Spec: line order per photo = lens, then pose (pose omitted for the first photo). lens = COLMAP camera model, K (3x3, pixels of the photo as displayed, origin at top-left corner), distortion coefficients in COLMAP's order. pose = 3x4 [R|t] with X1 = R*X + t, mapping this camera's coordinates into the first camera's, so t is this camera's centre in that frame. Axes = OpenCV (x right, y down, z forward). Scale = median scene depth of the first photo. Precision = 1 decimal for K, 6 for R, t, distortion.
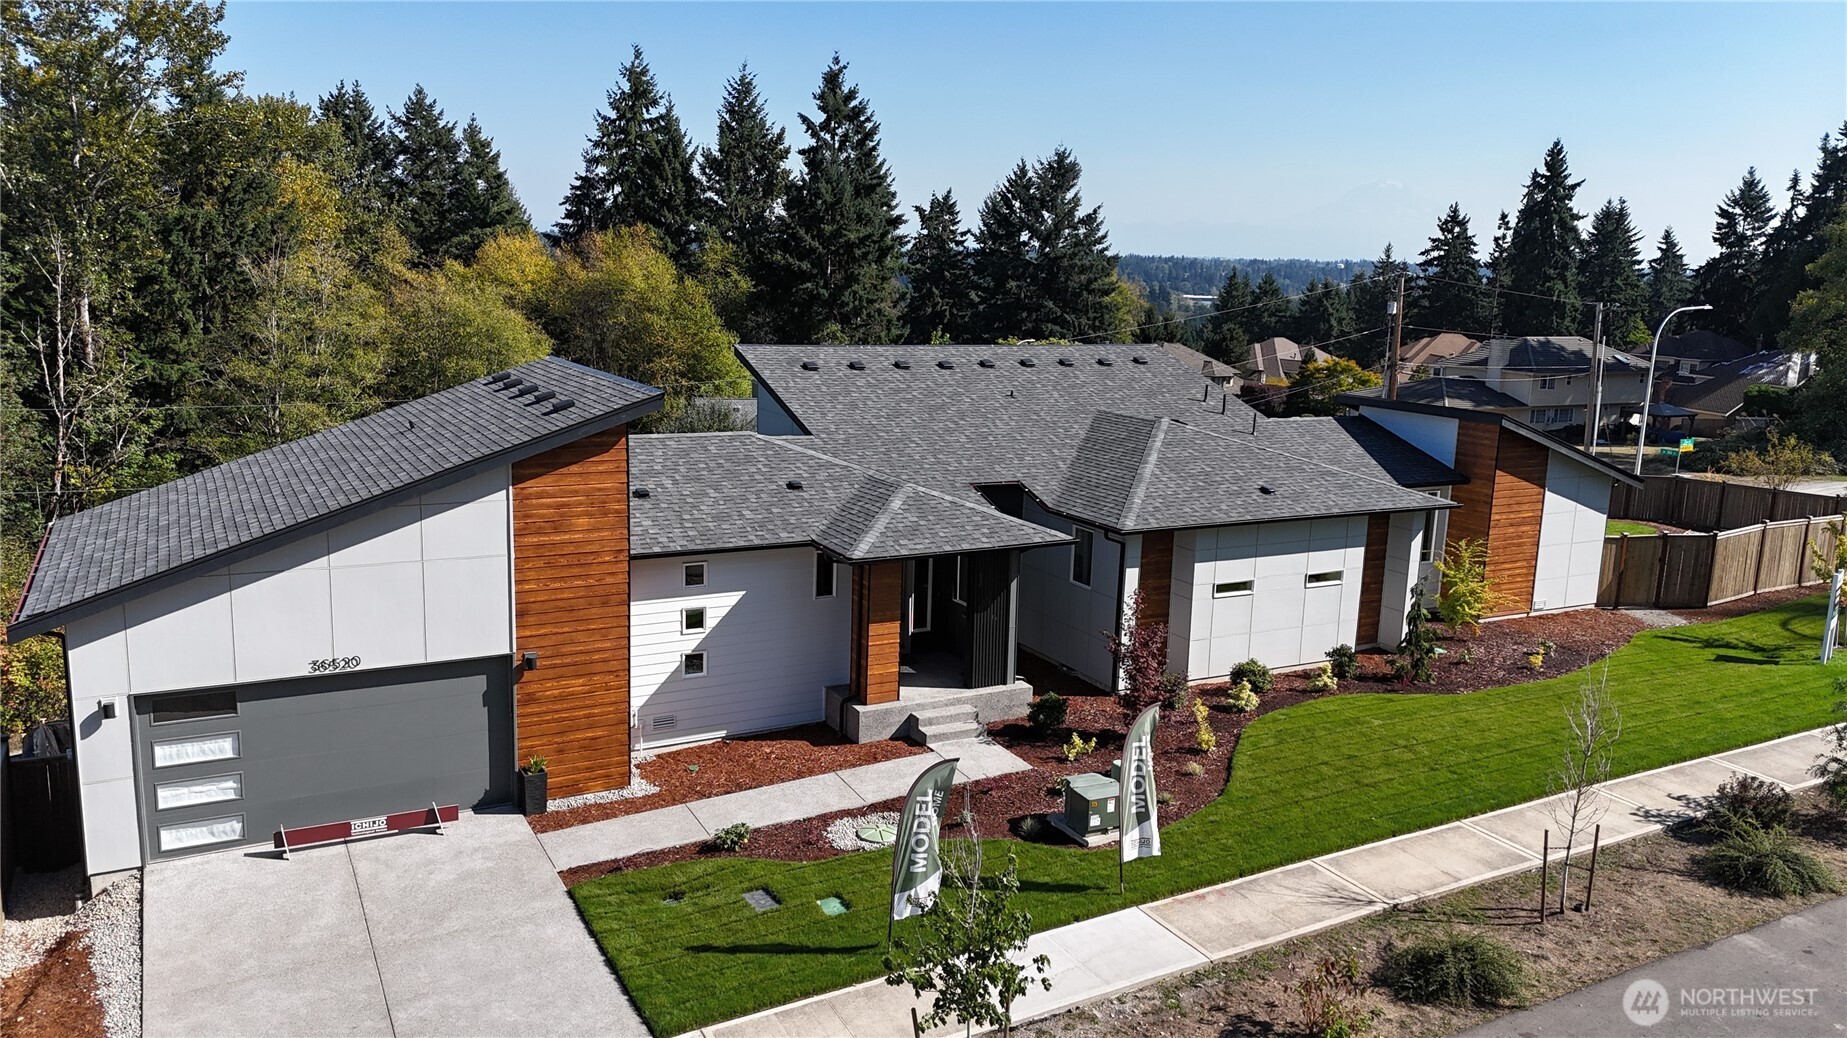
lens RADIAL K [[1351.3, 0, 923.5], [0, 1351.3, 519.0], [0, 0, 1]] dist [0.081279, -0.078390]
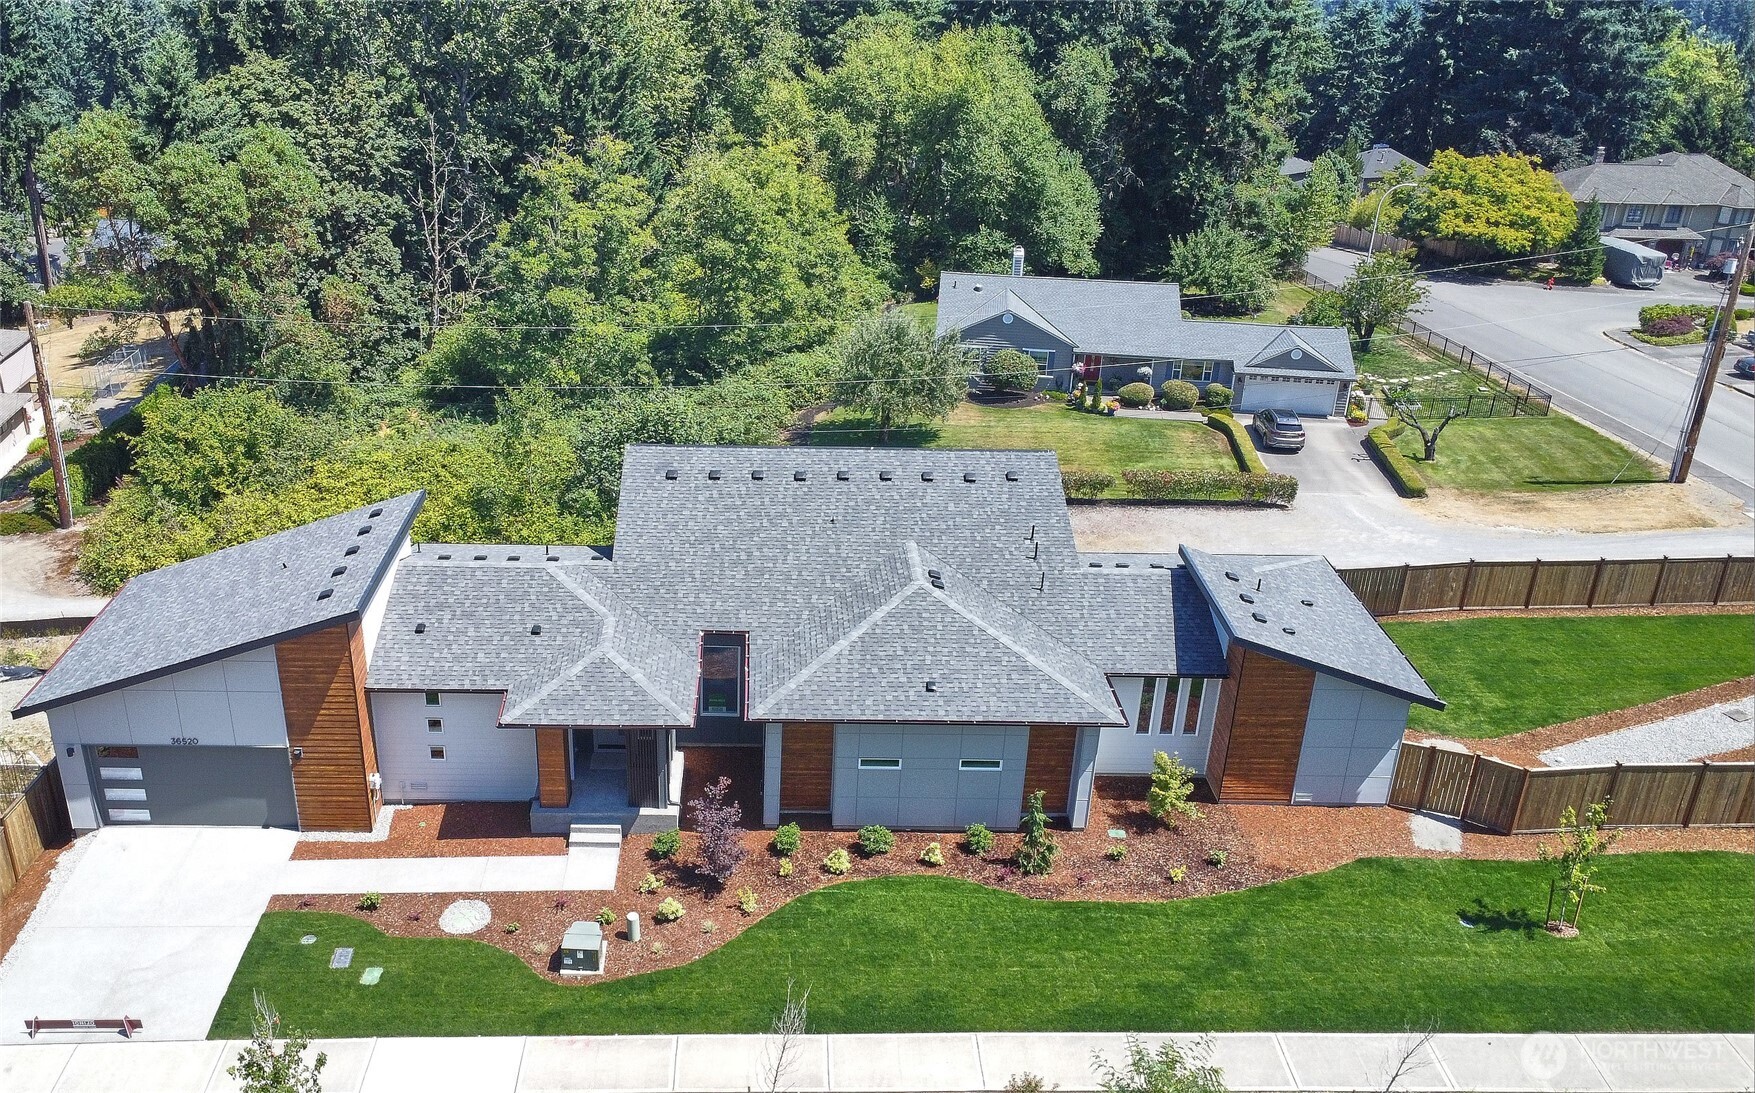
lens RADIAL K [[1455.2, 0, 765.6], [0, 1455.2, 545.2], [0, 0, 1]] dist [0.003450, -0.005351]
pose [[0.878688, 0.185524, -0.439873, 0.155689], [-0.076885, 0.964366, 0.253154, -0.105105], [0.471165, -0.188624, 0.861641, -0.026628]]
